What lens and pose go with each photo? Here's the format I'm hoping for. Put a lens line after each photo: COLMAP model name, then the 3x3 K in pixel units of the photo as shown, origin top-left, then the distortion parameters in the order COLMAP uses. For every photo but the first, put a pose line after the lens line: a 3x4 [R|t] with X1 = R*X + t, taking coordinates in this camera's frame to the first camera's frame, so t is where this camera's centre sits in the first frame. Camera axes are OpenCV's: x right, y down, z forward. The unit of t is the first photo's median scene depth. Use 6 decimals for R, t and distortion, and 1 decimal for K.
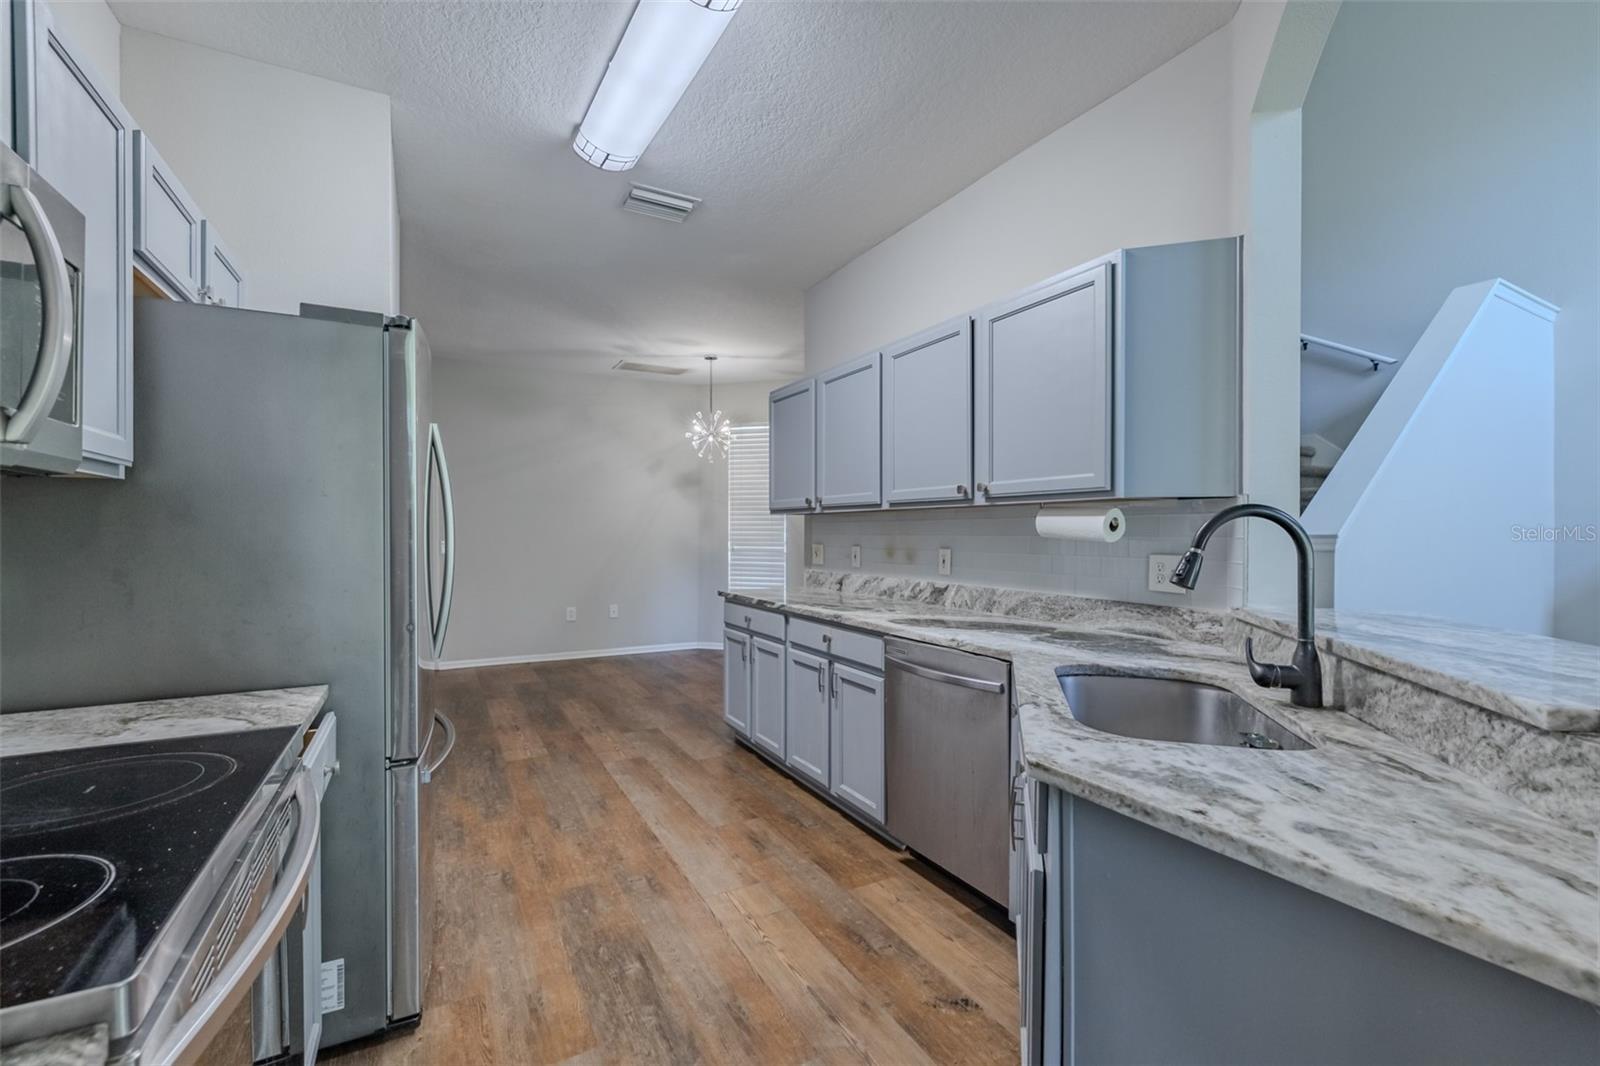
lens RADIAL K [[675.3, 0, 797.3], [0, 675.3, 531.7], [0, 0, 1]] dist [-0.010257, 0.000302]
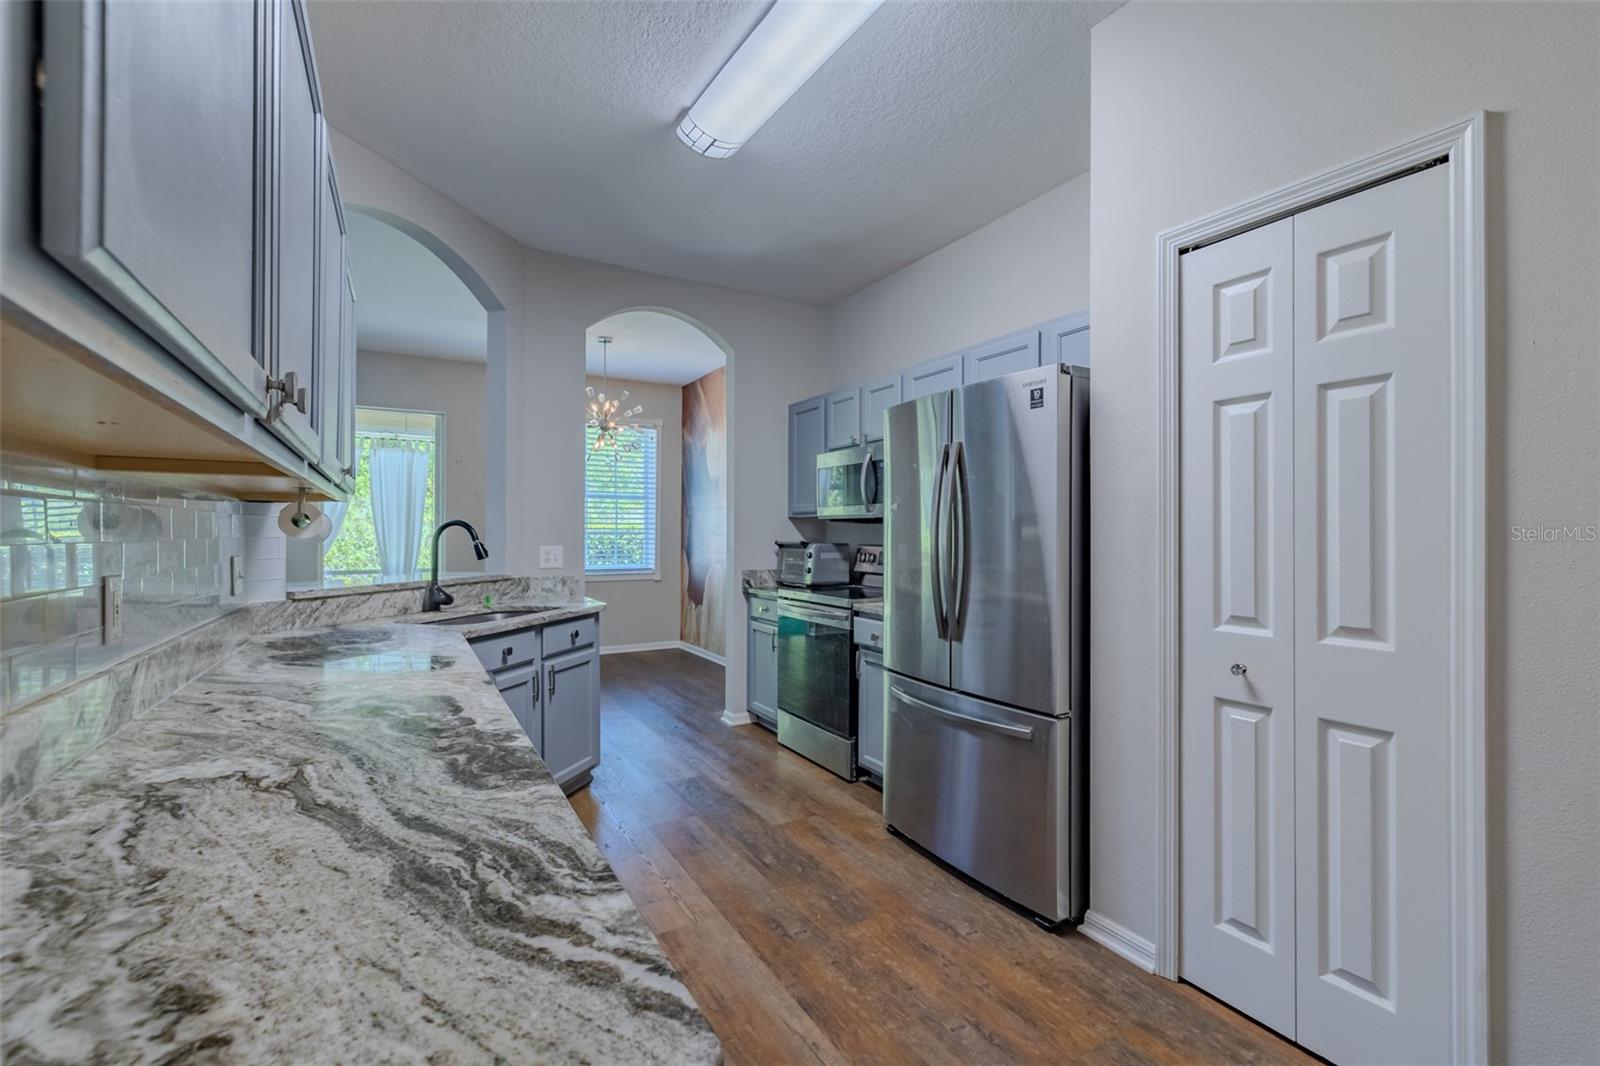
lens RADIAL K [[691.1, 0, 804.5], [0, 691.1, 529.8], [0, 0, 1]] dist [0.002262, -0.000083]
pose [[-0.999473, -0.002563, -0.032362, -0.144186], [-0.002449, 0.999991, -0.003548, -0.000886], [0.032371, -0.003467, -0.999470, 1.281689]]
